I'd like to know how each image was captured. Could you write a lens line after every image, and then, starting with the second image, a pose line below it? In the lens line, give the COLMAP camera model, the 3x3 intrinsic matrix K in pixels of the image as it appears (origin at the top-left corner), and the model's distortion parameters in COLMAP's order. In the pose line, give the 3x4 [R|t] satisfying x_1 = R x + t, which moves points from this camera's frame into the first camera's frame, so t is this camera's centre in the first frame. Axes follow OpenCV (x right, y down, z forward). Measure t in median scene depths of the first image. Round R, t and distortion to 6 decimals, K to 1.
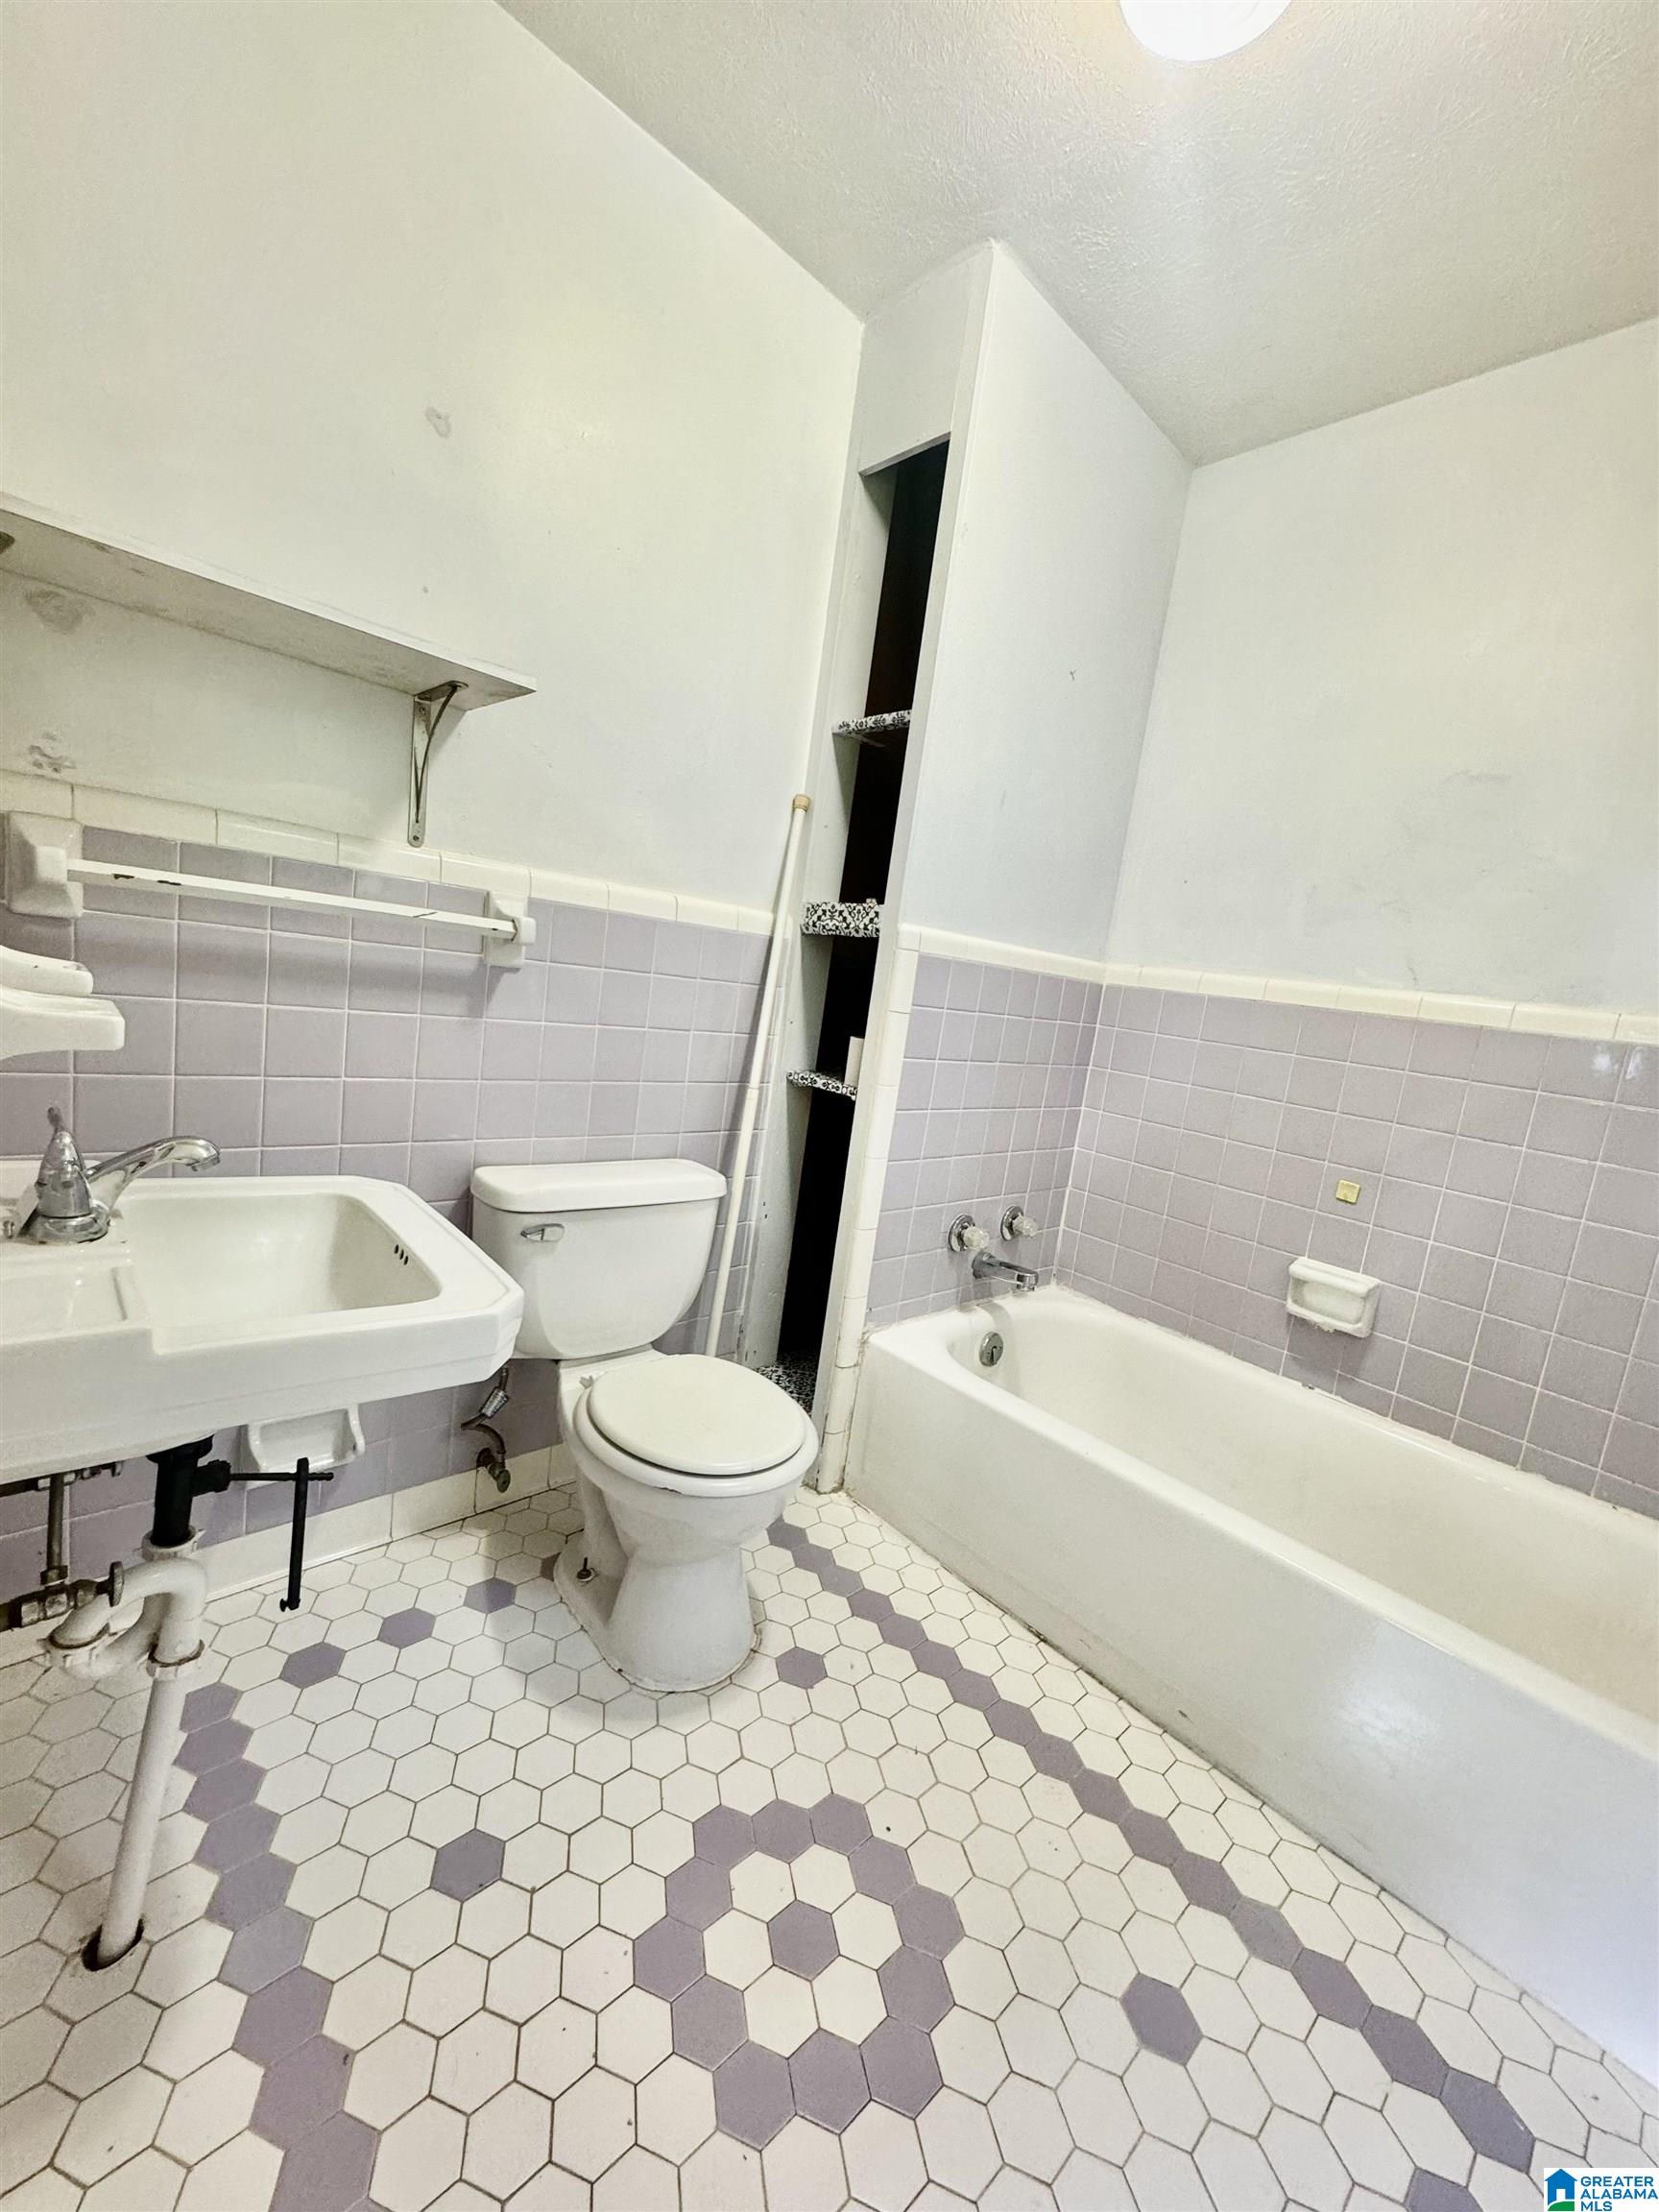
lens RADIAL K [[891.3, 0, 829.4], [0, 891.3, 1104.9], [0, 0, 1]] dist [-0.004954, 0.001166]
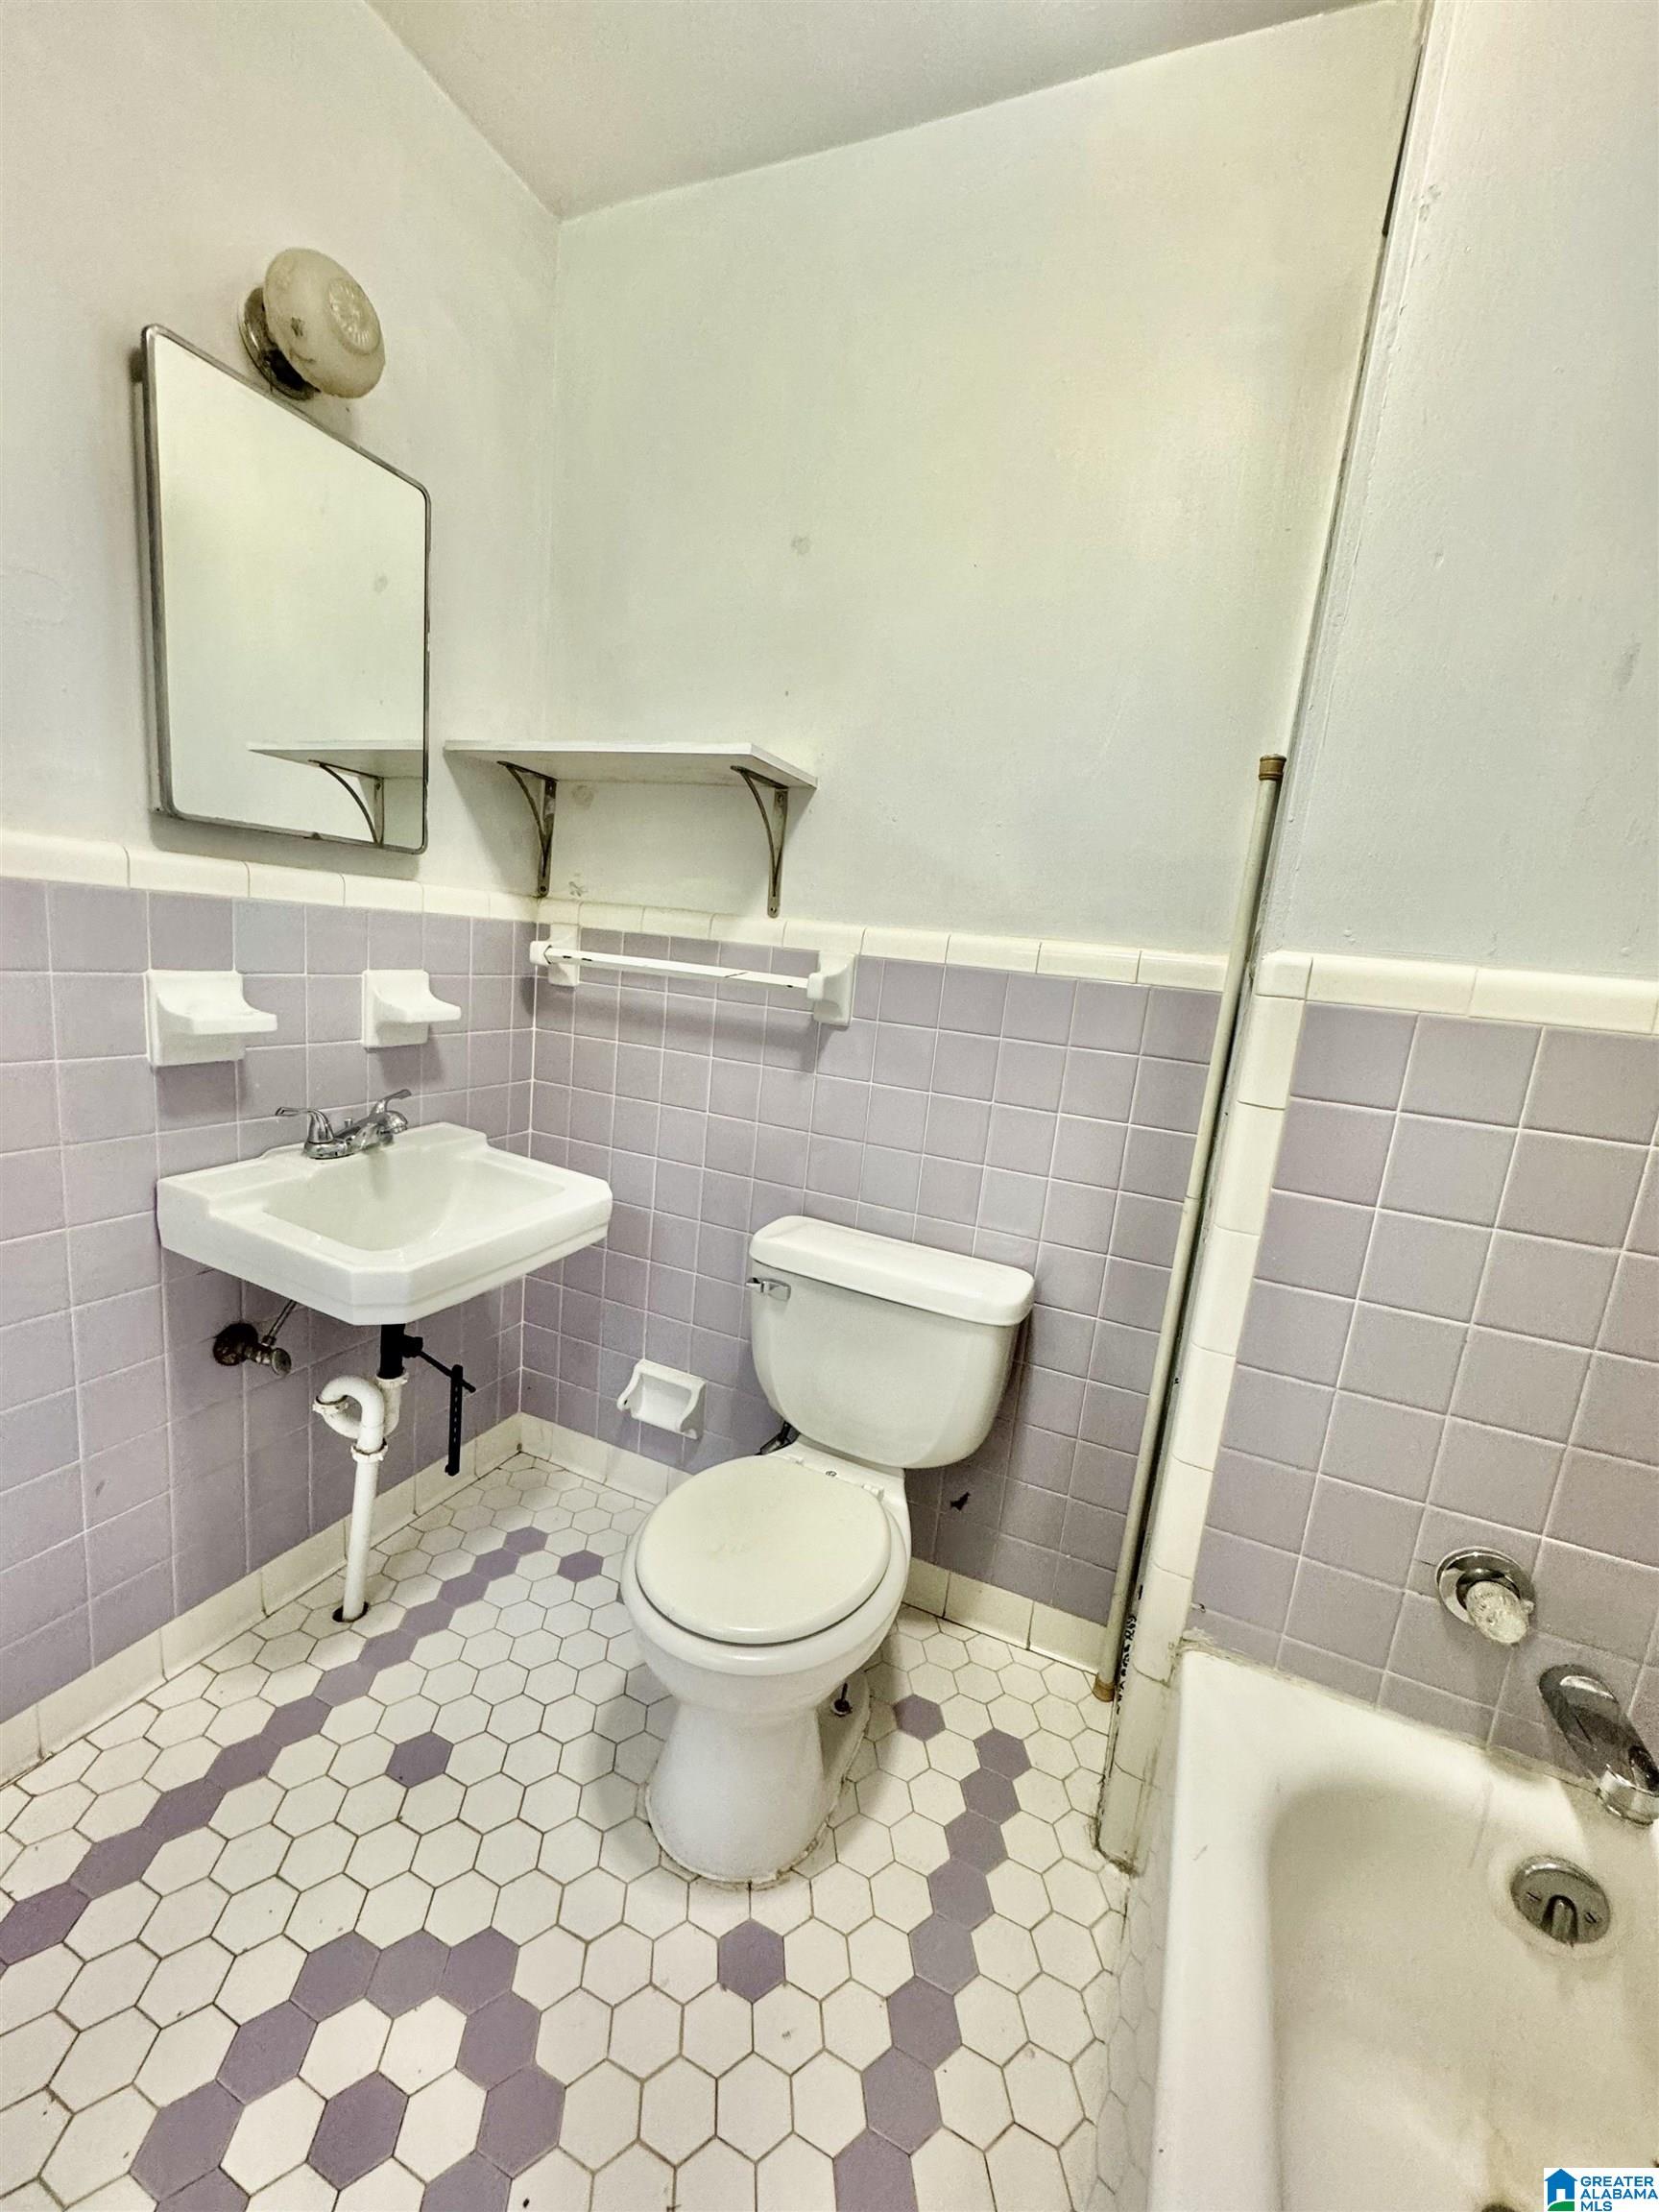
lens RADIAL K [[891.3, 0, 838.7], [0, 891.3, 1103.3], [0, 0, 1]] dist [-0.004954, 0.001166]
pose [[0.396037, 0.066335, -0.915835, 0.603517], [-0.178454, 0.983930, -0.005902, -0.064796], [0.900727, 0.165772, 0.401511, 0.642924]]
